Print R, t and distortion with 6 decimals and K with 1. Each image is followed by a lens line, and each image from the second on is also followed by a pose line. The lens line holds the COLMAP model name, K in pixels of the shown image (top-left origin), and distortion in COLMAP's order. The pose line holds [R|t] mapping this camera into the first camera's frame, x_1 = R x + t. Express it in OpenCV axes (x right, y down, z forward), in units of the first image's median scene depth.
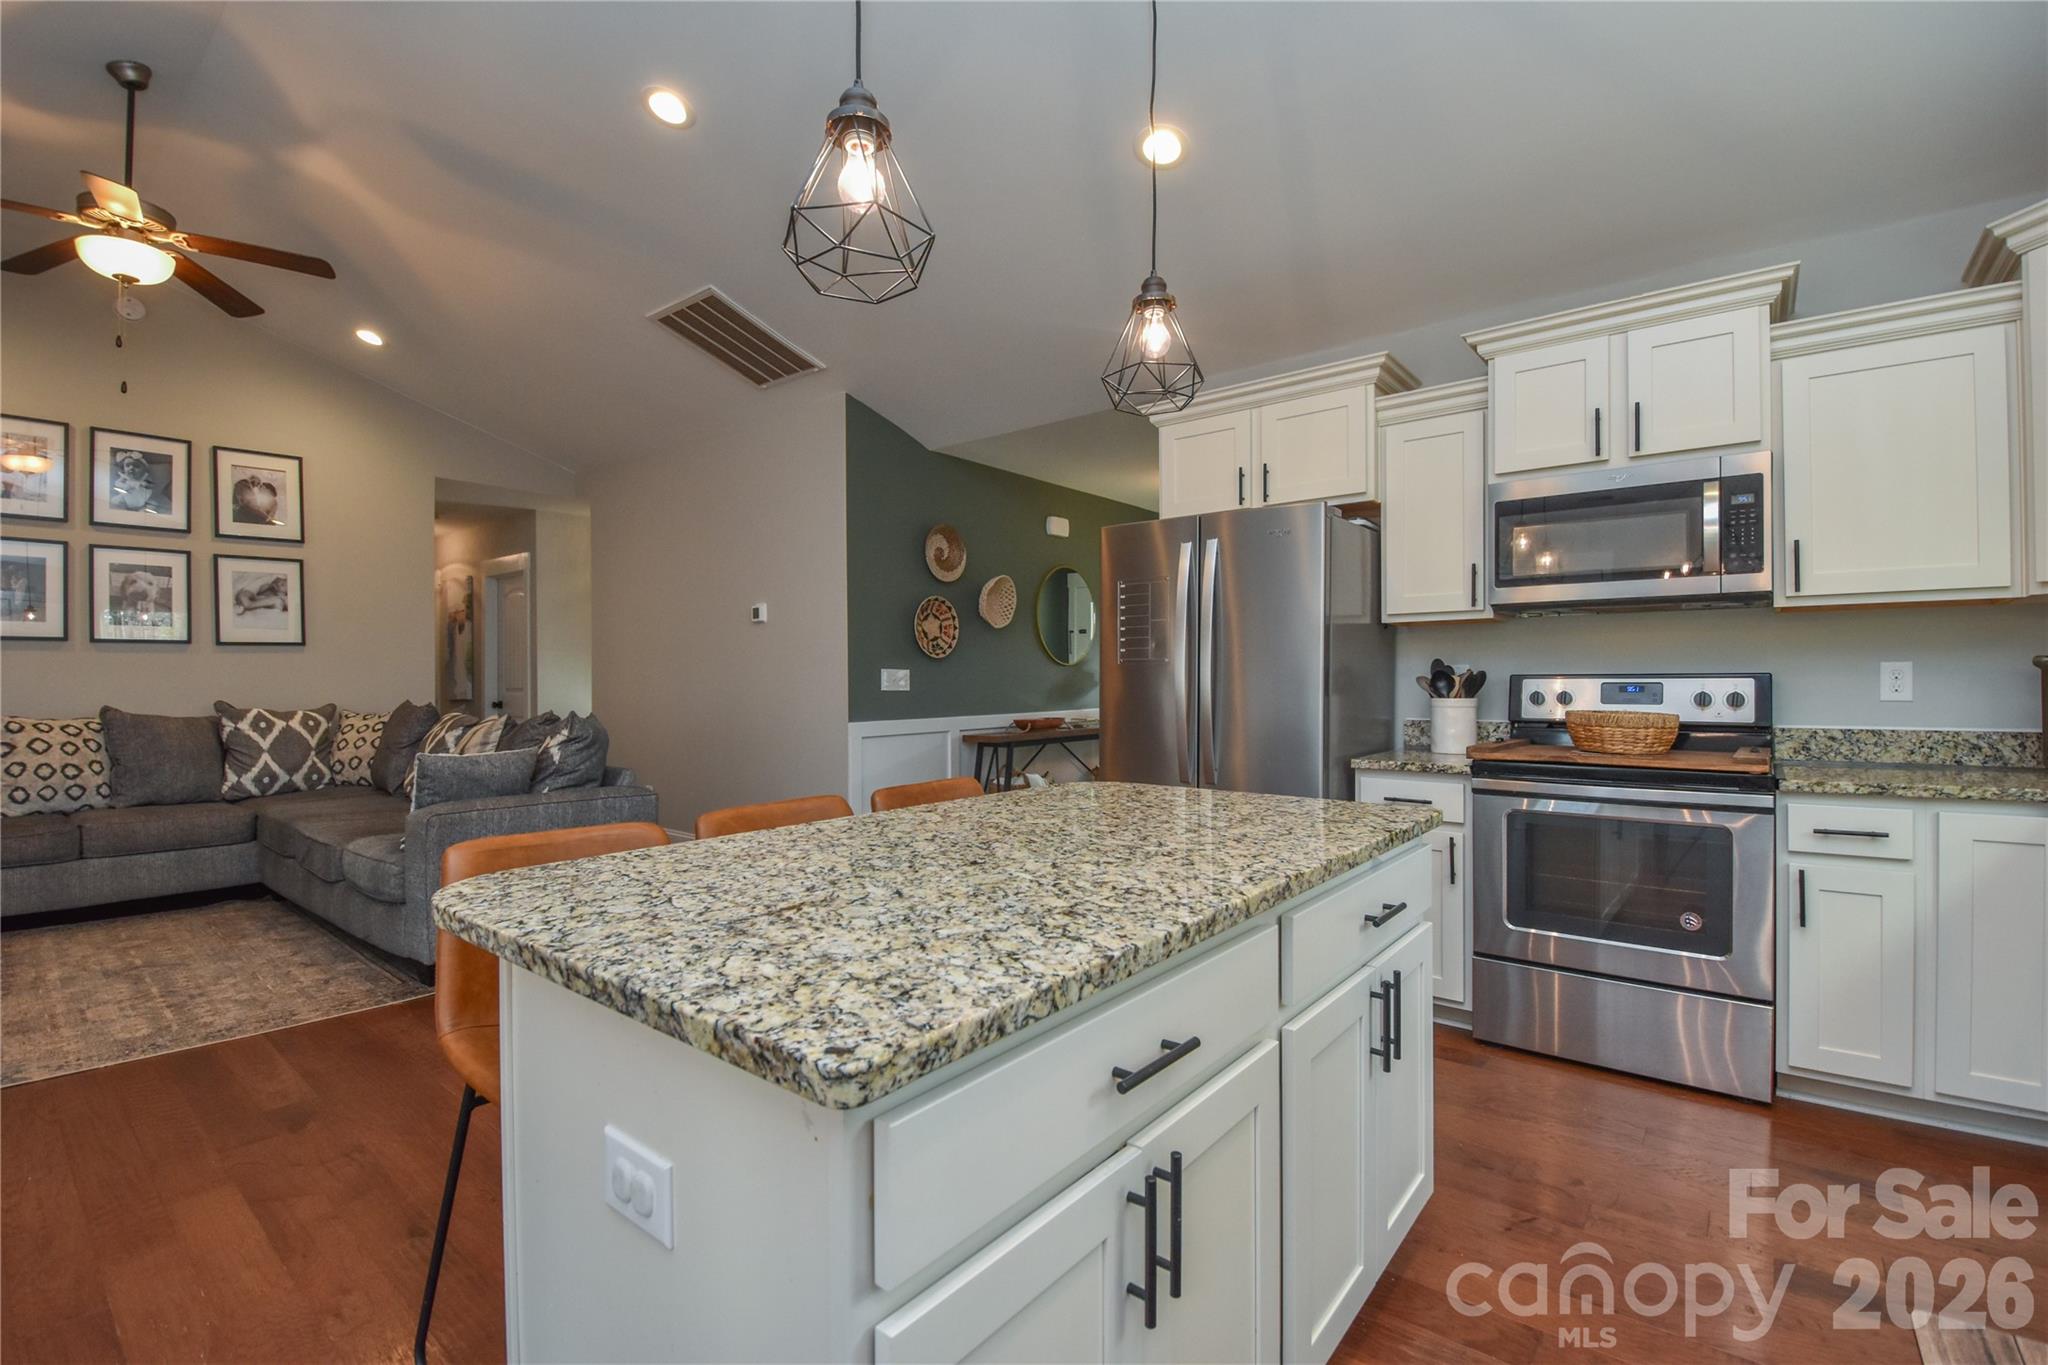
lens RADIAL K [[896.6, 0, 1013.7], [0, 896.6, 678.1], [0, 0, 1]] dist [0.006879, -0.016141]
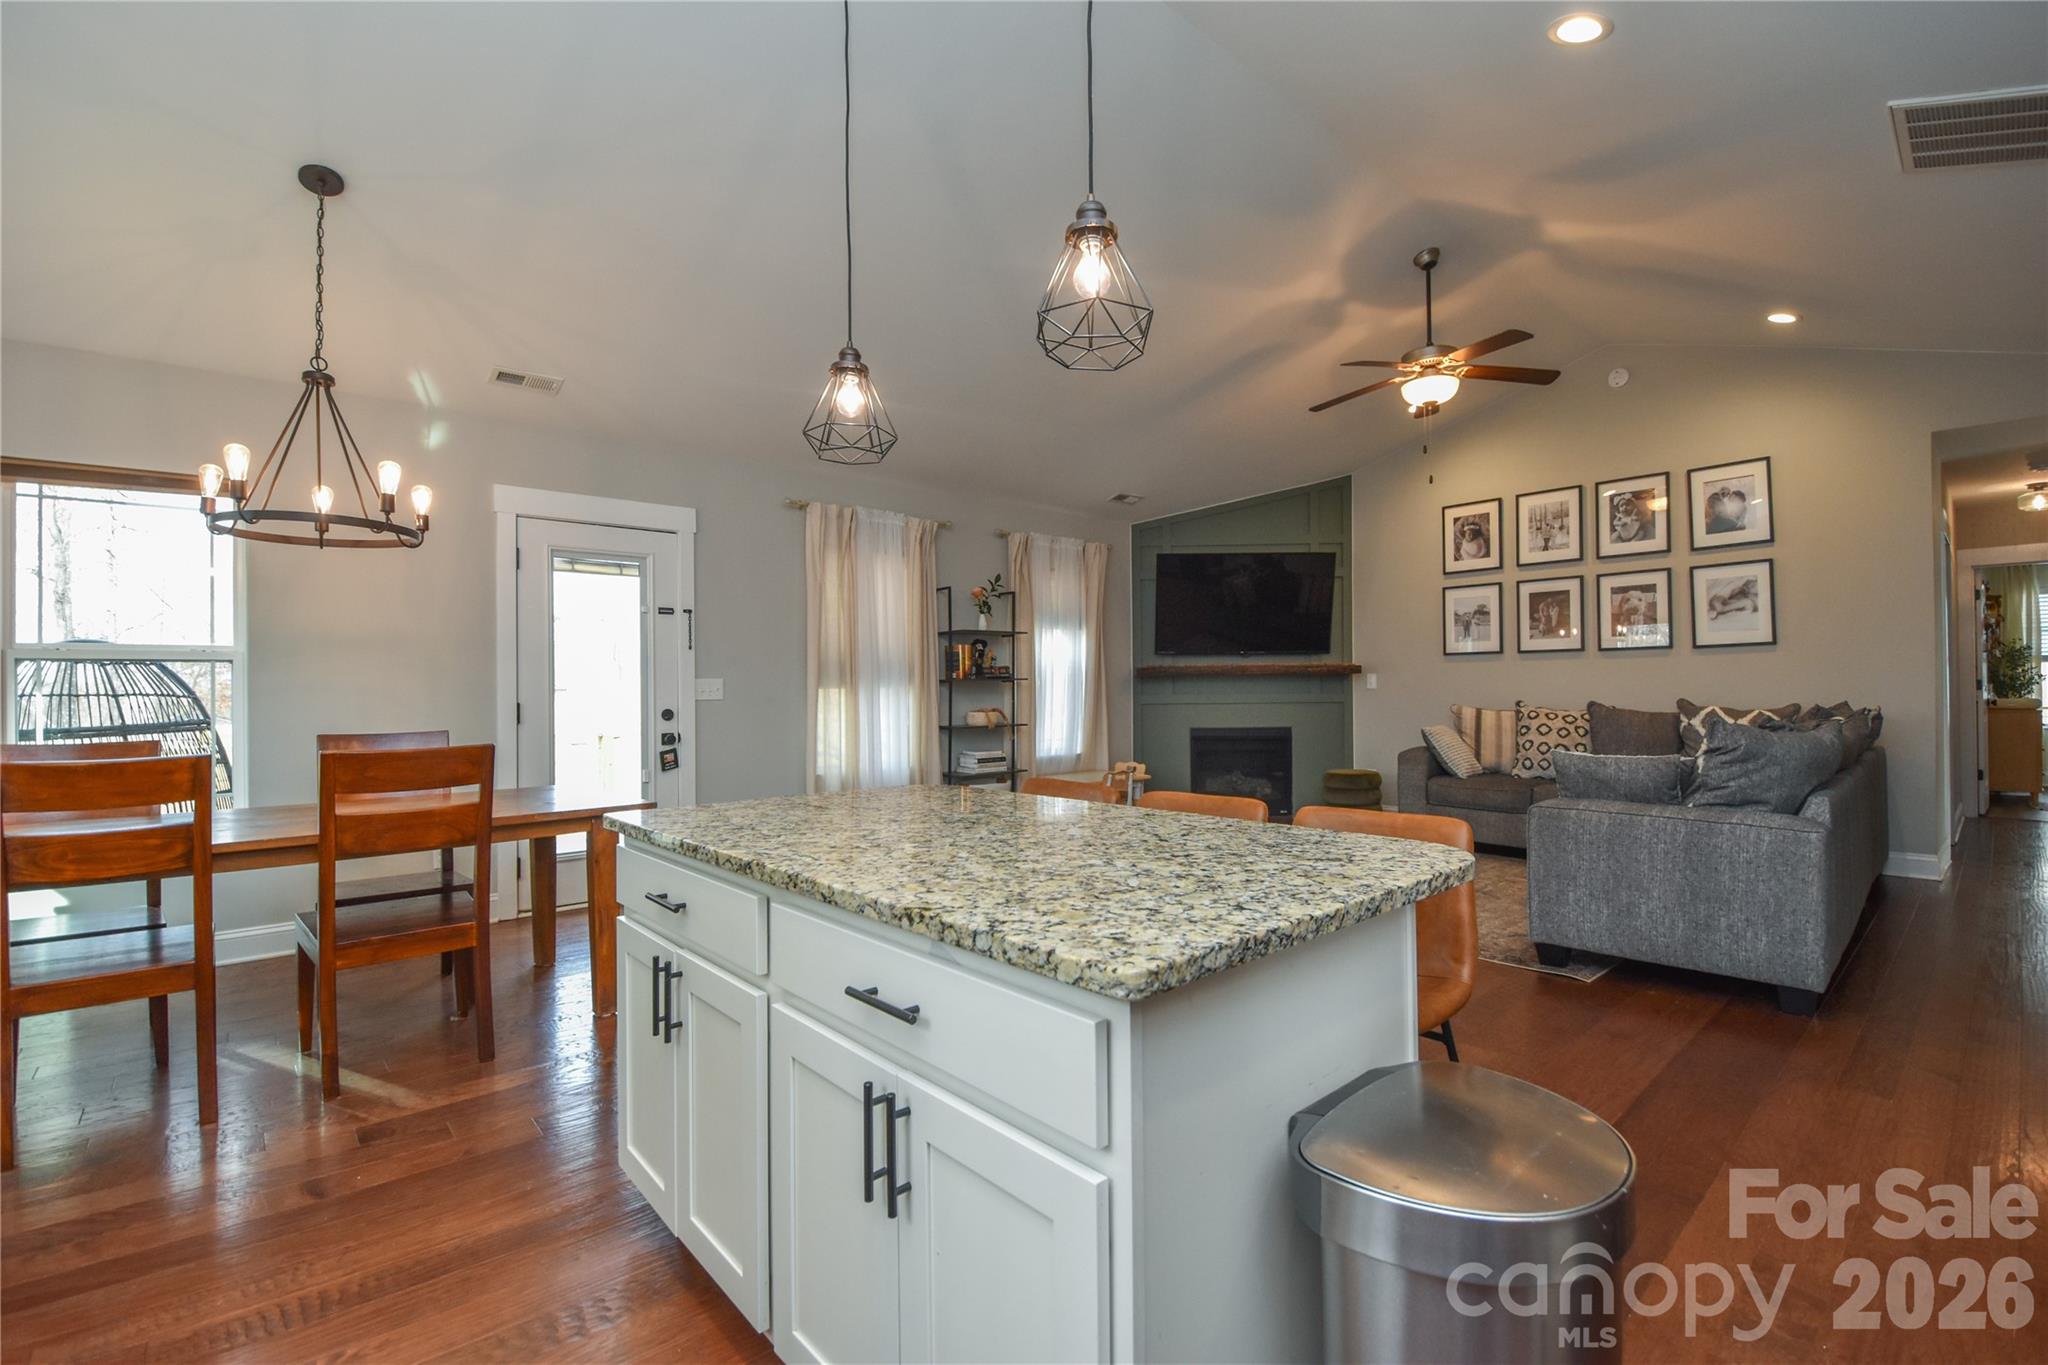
lens RADIAL K [[896.6, 0, 1022.9], [0, 896.6, 682.4], [0, 0, 1]] dist [0.006879, -0.016141]
pose [[-0.158506, -0.001423, -0.987357, 0.360065], [0.010464, 0.999940, -0.003121, -0.000024], [0.987303, -0.010826, -0.158481, 0.375090]]
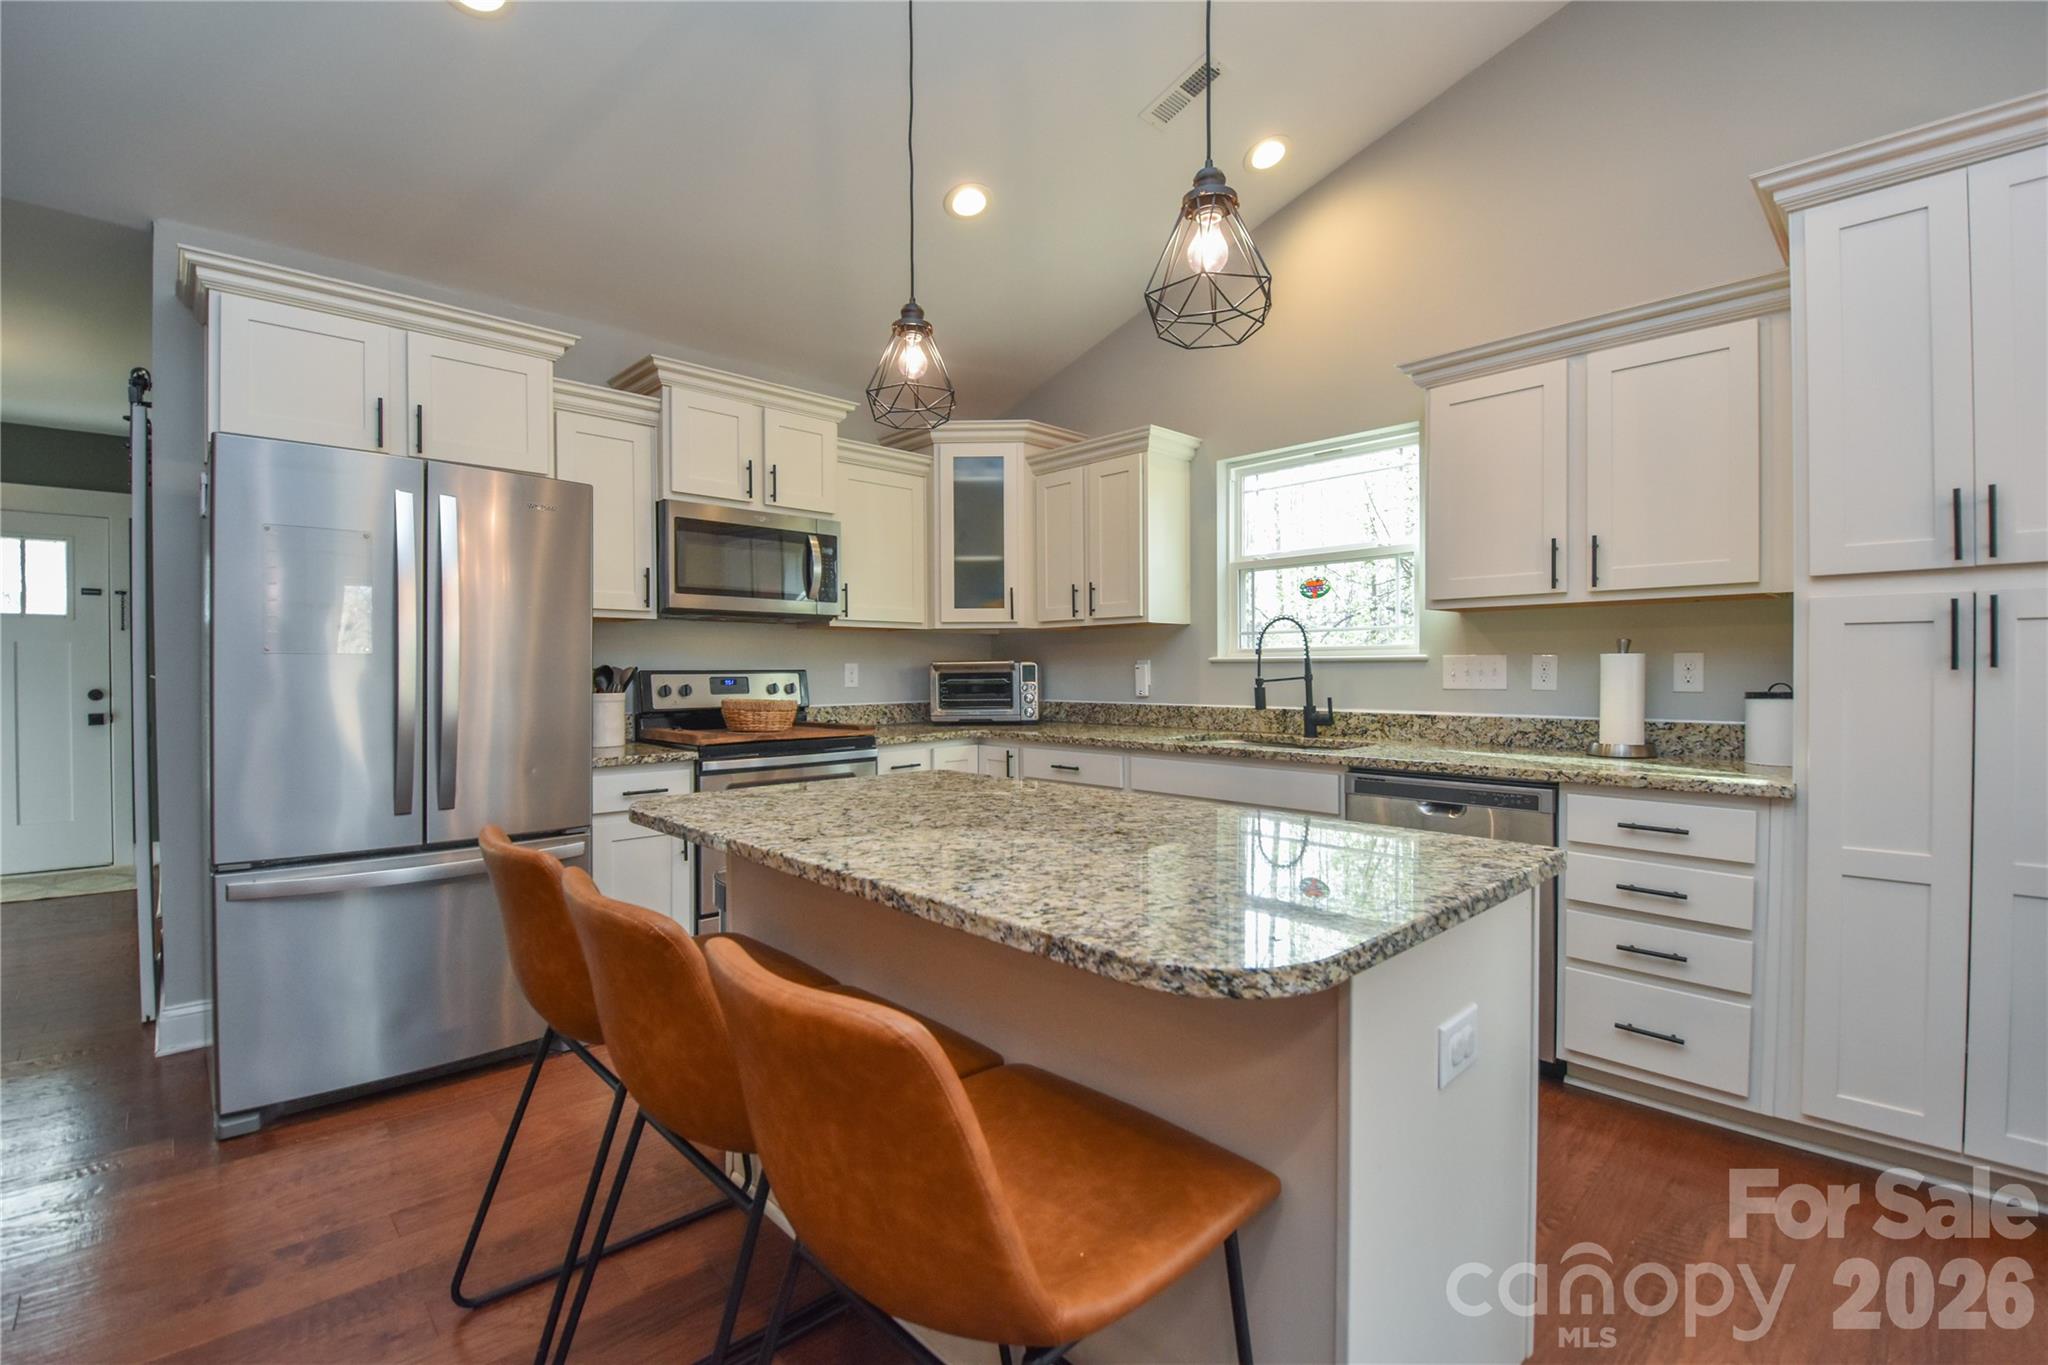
lens RADIAL K [[896.6, 0, 1027.1], [0, 896.6, 680.7], [0, 0, 1]] dist [0.006879, -0.016141]
pose [[0.124303, -0.008567, 0.992207, -0.312141], [0.001962, 0.999963, 0.008388, 0.000316], [-0.992242, 0.000904, 0.124315, 0.254496]]
